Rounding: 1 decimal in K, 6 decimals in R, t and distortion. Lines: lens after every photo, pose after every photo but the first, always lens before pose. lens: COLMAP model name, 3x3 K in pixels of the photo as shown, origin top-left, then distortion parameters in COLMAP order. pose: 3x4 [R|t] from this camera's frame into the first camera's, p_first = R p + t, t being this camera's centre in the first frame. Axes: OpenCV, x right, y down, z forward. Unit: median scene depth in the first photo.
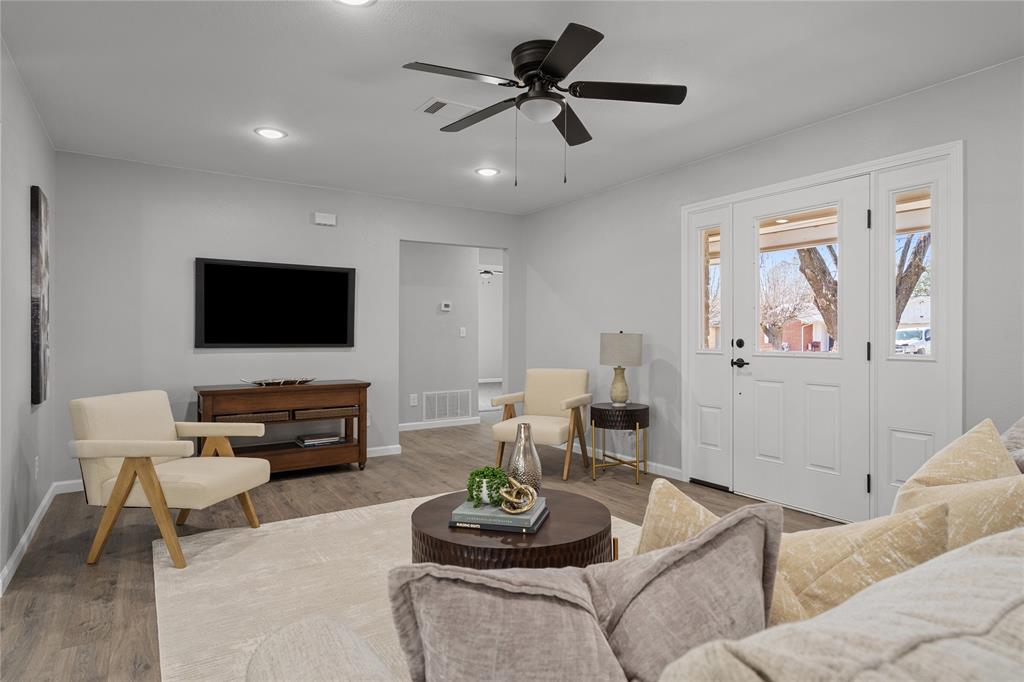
lens RADIAL K [[578.4, 0, 512.0], [0, 578.4, 341.0], [0, 0, 1]] dist [0.002255, 0.000446]
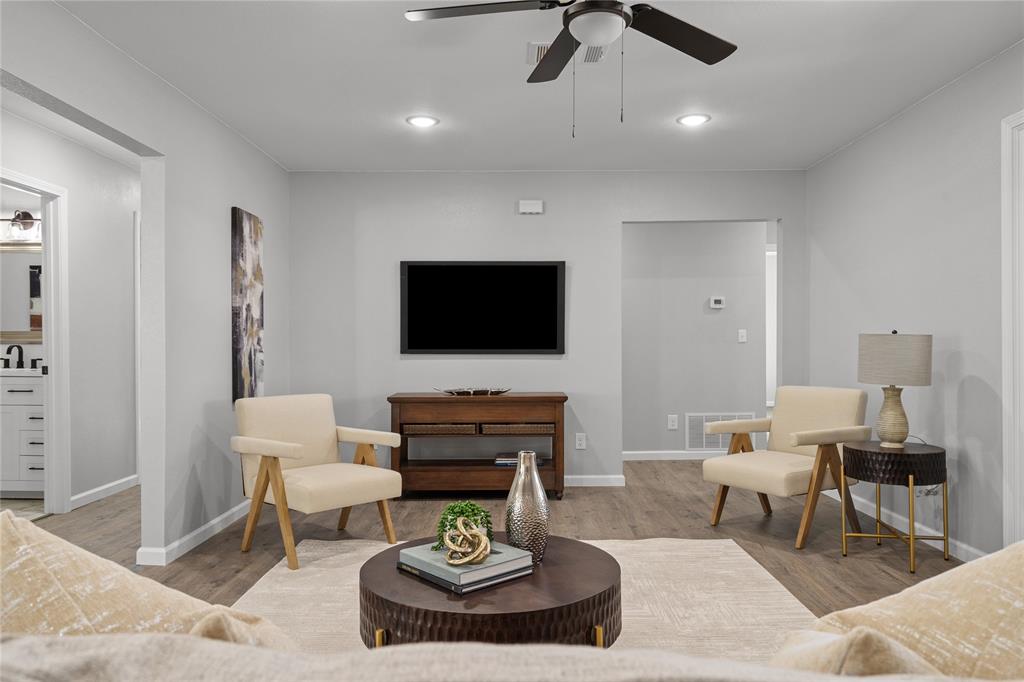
lens RADIAL K [[699.7, 0, 510.6], [0, 699.7, 349.0], [0, 0, 1]] dist [0.001756, 0.000999]
pose [[0.836327, 0.001108, -0.548230, 0.258781], [-0.001825, 0.999998, -0.000763, 0.004674], [0.548228, 0.001638, 0.836327, 0.115634]]
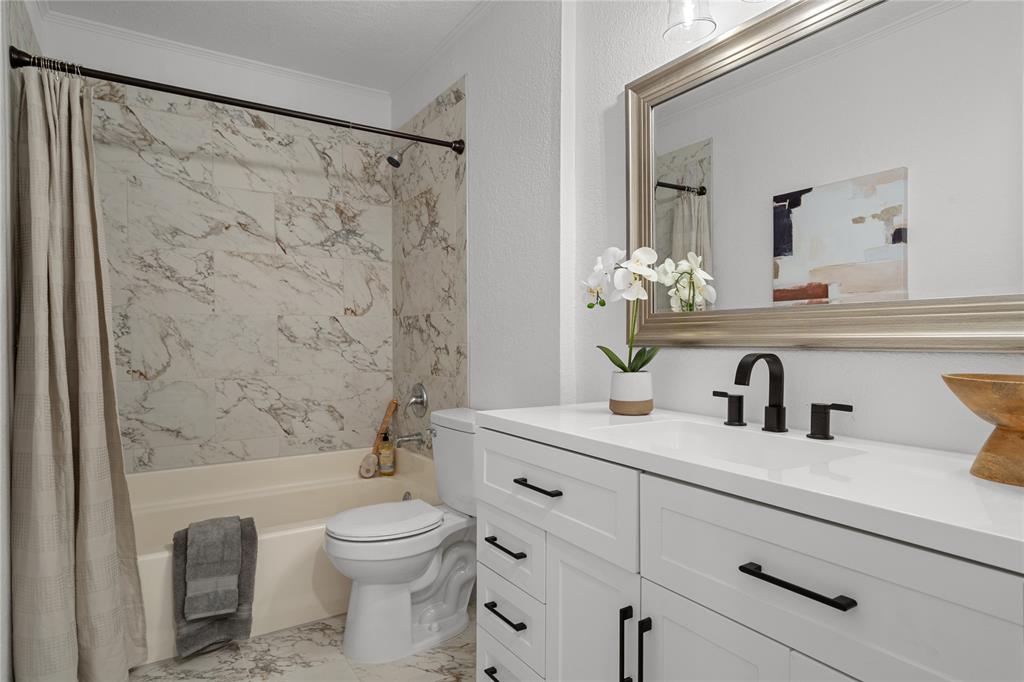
lens RADIAL K [[578.4, 0, 512.0], [0, 578.4, 341.0], [0, 0, 1]] dist [0.002255, 0.000446]
pose [[-0.000921, 0.000035, -1.000000, -0.771579], [-0.007439, 0.999972, 0.000042, -0.006197], [0.999972, 0.007439, -0.000921, 0.511281]]
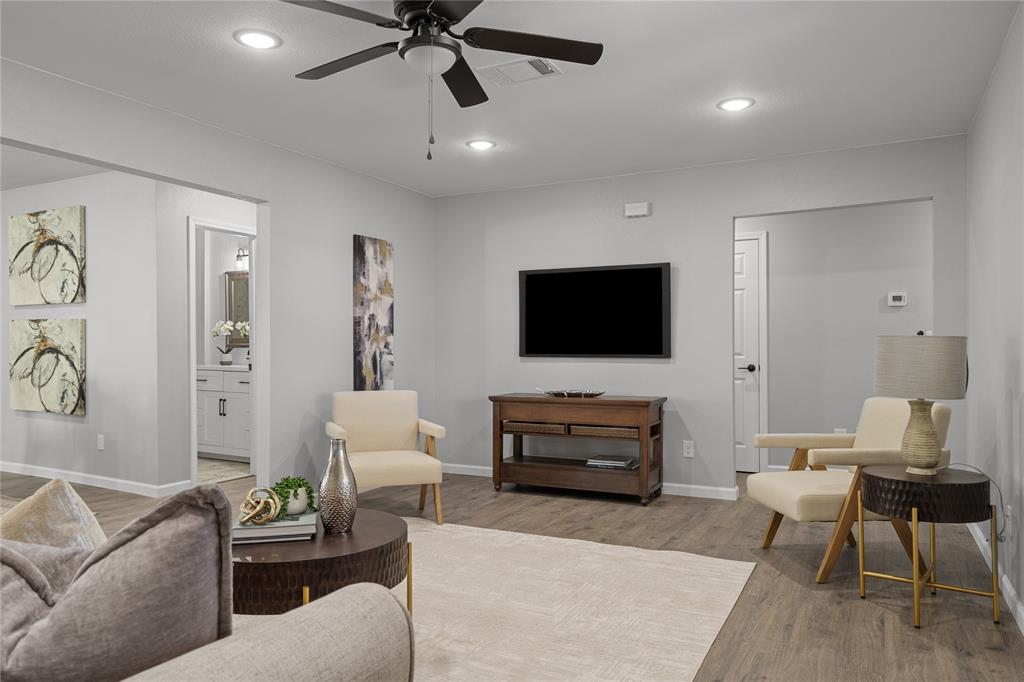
lens RADIAL K [[699.7, 0, 510.6], [0, 699.7, 349.0], [0, 0, 1]] dist [0.001756, 0.000999]
pose [[0.494736, -0.001277, -0.869042, 0.556987], [-0.006136, 0.999969, -0.004963, 0.004533], [0.869022, 0.007788, 0.494713, 0.360647]]
